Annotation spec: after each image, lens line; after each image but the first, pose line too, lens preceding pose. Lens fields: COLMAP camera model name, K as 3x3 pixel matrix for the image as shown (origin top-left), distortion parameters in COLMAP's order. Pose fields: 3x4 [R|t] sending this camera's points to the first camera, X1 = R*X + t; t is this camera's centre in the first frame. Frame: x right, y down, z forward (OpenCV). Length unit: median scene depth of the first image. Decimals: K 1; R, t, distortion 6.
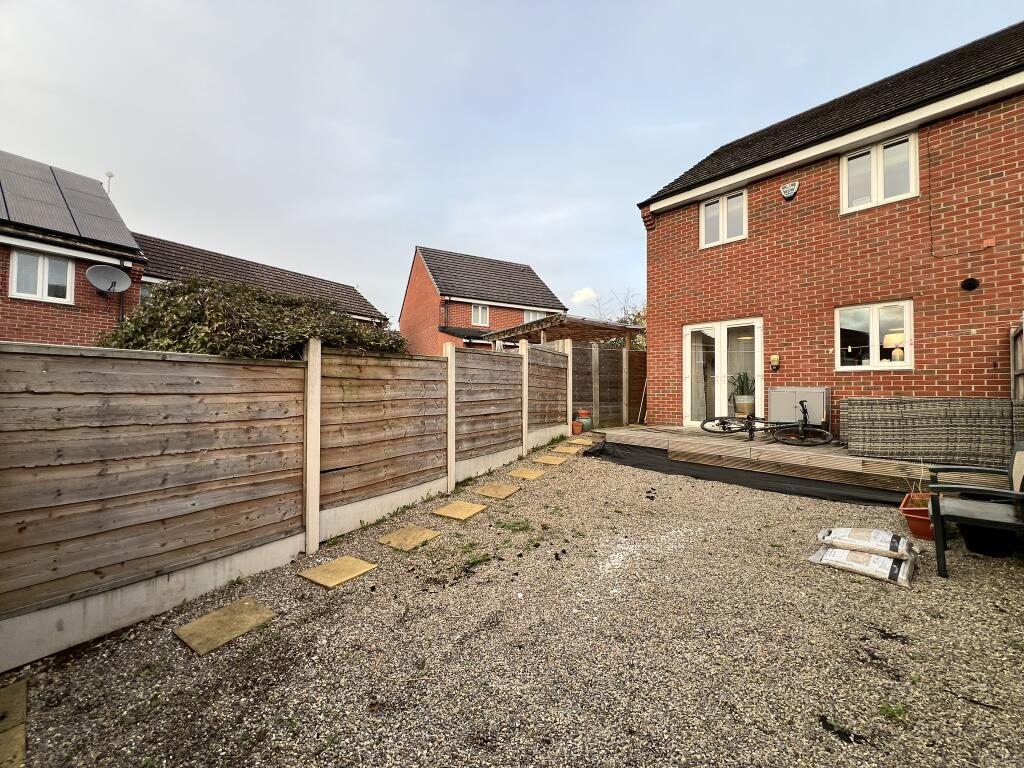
lens RADIAL K [[408.6, 0, 511.4], [0, 408.6, 381.4], [0, 0, 1]] dist [-0.000609, -0.000374]
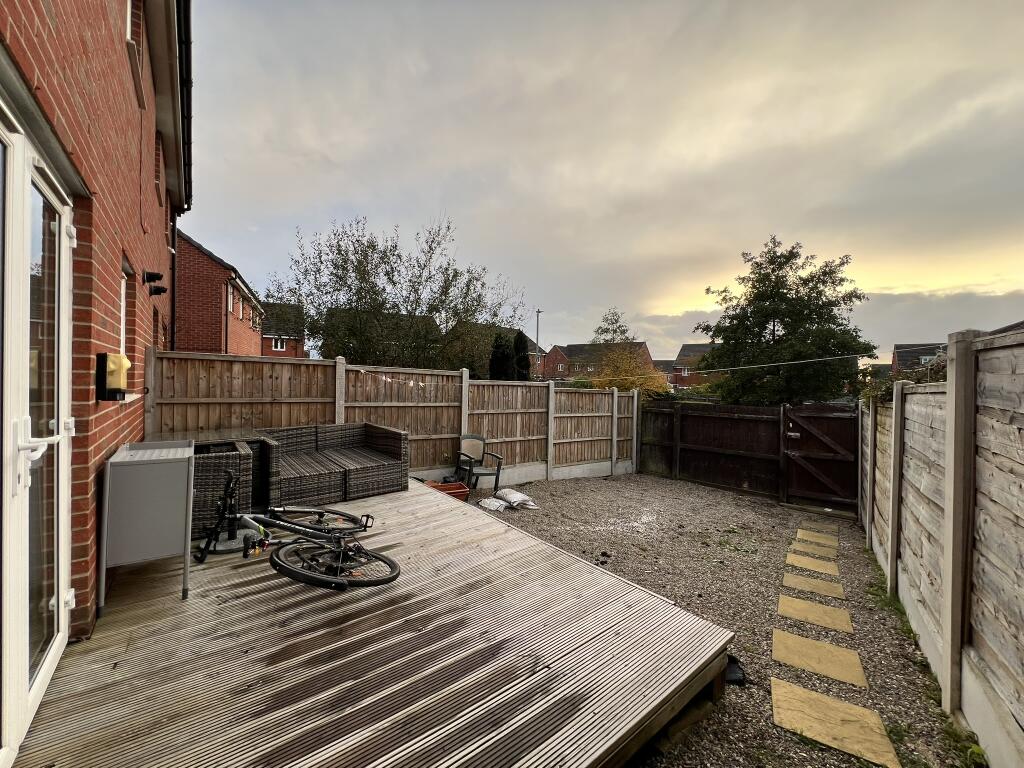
lens RADIAL K [[408.6, 0, 511.4], [0, 408.6, 381.4], [0, 0, 1]] dist [-0.000609, -0.000374]
pose [[-0.997261, -0.026974, 0.068865, 0.358442], [-0.028169, 0.999468, -0.016447, -0.052981], [-0.068385, -0.018342, -0.997490, 1.387315]]
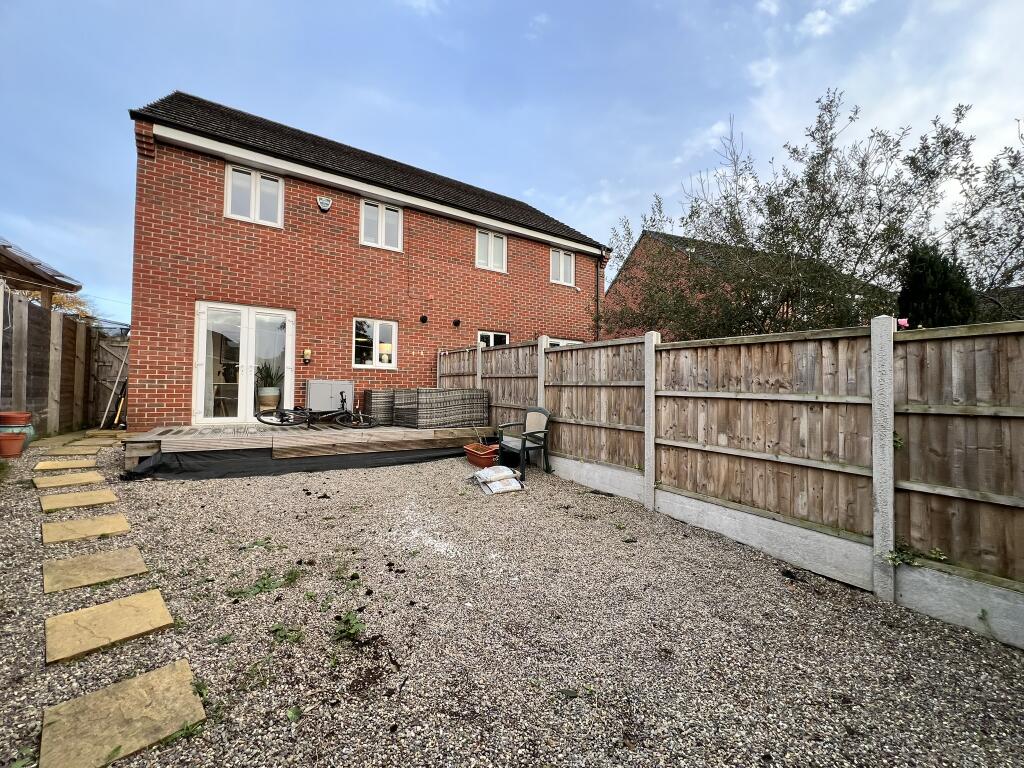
lens RADIAL K [[408.6, 0, 511.4], [0, 408.6, 381.4], [0, 0, 1]] dist [-0.000609, -0.000374]
pose [[0.157074, 0.022793, 0.987324, -0.359824], [-0.031767, 0.999333, -0.018016, 0.023440], [-0.987076, -0.028535, 0.157694, 0.333641]]
